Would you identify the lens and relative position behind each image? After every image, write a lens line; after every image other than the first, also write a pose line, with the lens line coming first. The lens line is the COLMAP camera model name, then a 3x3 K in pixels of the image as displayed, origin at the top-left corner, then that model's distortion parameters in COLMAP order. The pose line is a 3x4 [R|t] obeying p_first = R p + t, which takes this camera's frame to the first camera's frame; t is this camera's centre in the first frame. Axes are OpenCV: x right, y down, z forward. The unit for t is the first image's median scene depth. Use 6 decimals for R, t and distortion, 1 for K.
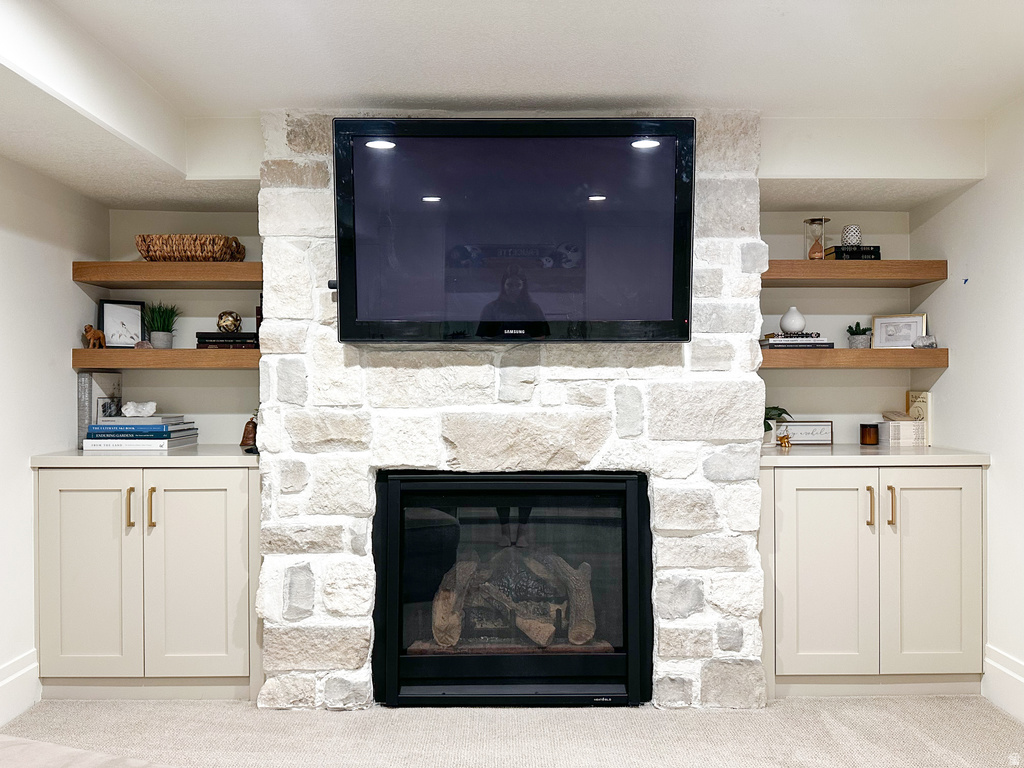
lens RADIAL K [[721.6, 0, 518.0], [0, 721.6, 376.8], [0, 0, 1]] dist [0.026486, -0.036405]
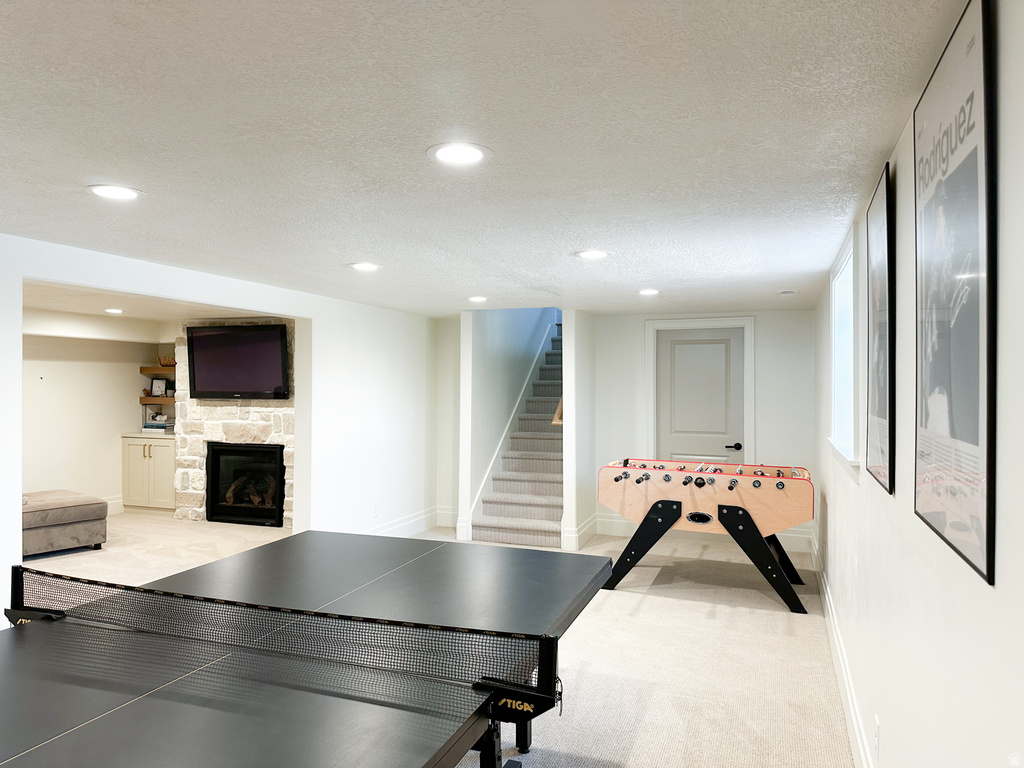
lens RADIAL K [[721.6, 0, 505.4], [0, 721.6, 387.2], [0, 0, 1]] dist [0.026486, -0.036405]
pose [[0.928217, 0.006400, -0.371984, 2.028420], [-0.001146, 0.999896, 0.014344, -0.134614], [0.372037, -0.012888, 0.928128, -1.278343]]
